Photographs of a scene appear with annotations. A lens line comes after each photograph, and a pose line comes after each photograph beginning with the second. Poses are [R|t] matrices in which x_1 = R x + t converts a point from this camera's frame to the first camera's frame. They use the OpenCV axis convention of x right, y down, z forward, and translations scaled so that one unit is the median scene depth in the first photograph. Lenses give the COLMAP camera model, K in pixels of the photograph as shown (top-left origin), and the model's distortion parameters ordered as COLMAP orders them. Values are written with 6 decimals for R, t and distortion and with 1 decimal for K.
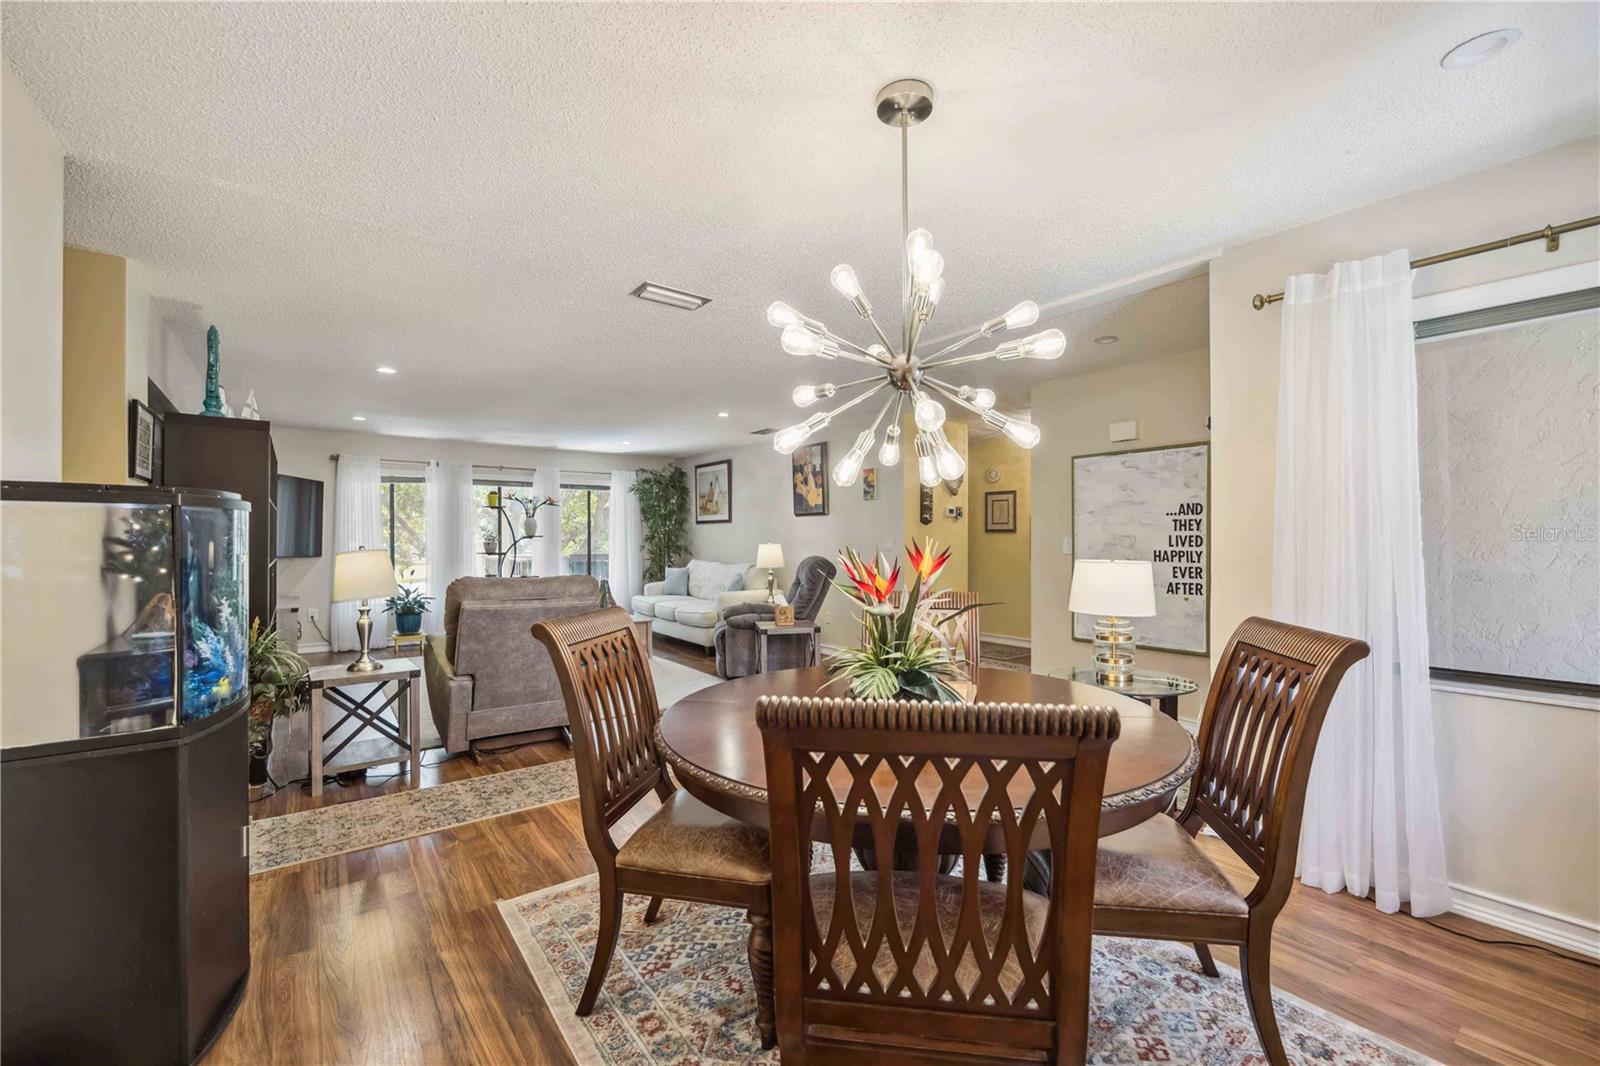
lens RADIAL K [[650.0, 0, 803.4], [0, 650.0, 541.6], [0, 0, 1]] dist [-0.006375, -0.000545]
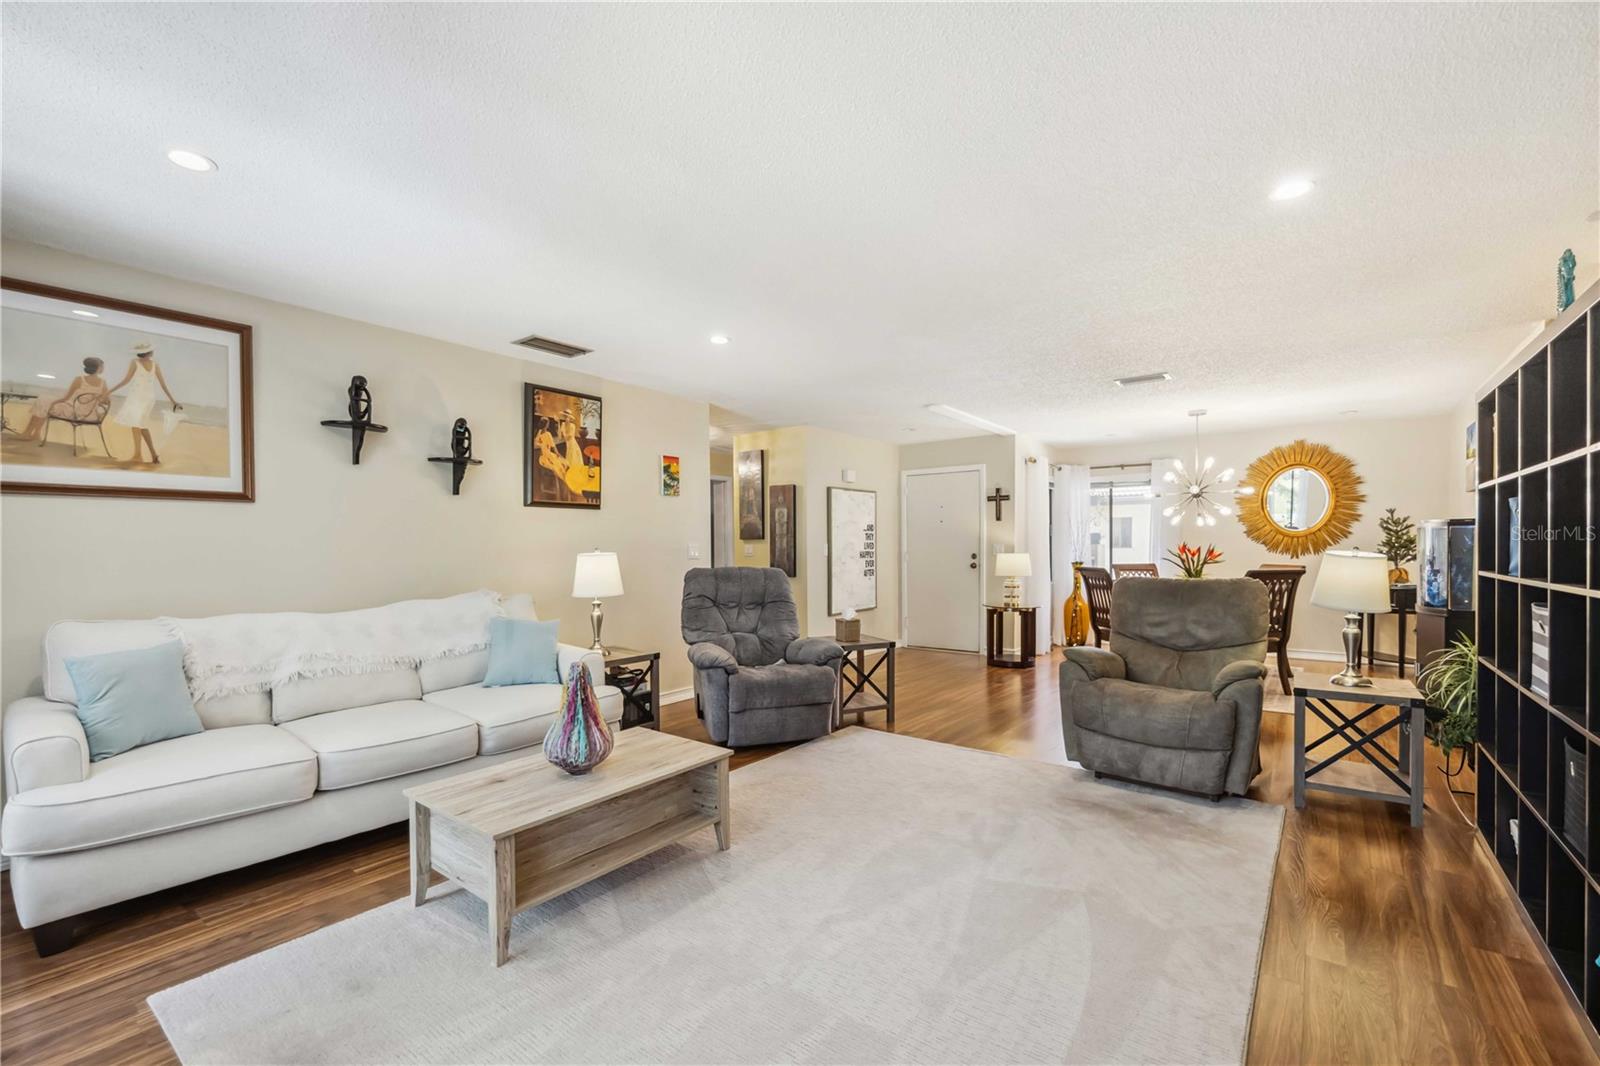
lens RADIAL K [[650.0, 0, 831.2], [0, 650.0, 560.3], [0, 0, 1]] dist [-0.006375, -0.000545]
pose [[-0.261776, -0.018756, 0.964946, -1.089505], [0.010608, 0.999695, 0.022309, -0.001979], [-0.965070, 0.016076, -0.261497, 1.558070]]
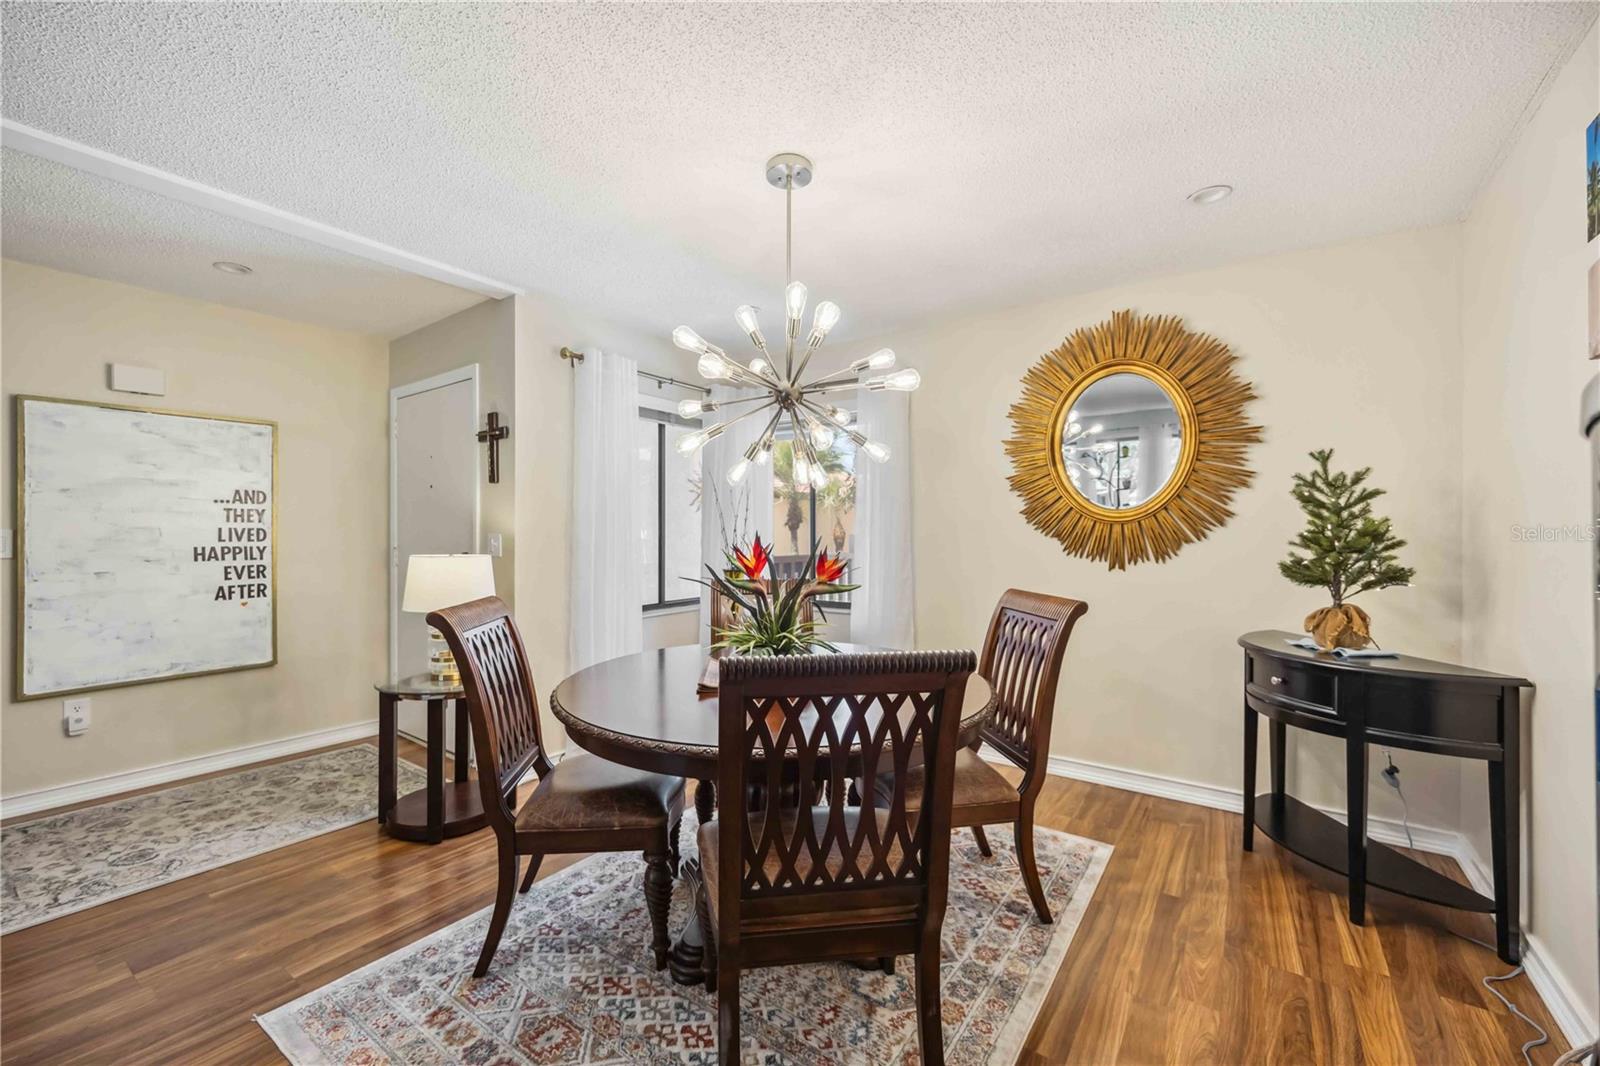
lens RADIAL K [[638.9, 0, 800.5], [0, 638.9, 531.2], [0, 0, 1]] dist [-0.003365, -0.000210]
pose [[-0.291402, 0.003382, 0.956595, -0.406671], [0.002426, 0.999993, -0.002797, -0.001234], [-0.956598, 0.001506, -0.291408, 0.548397]]
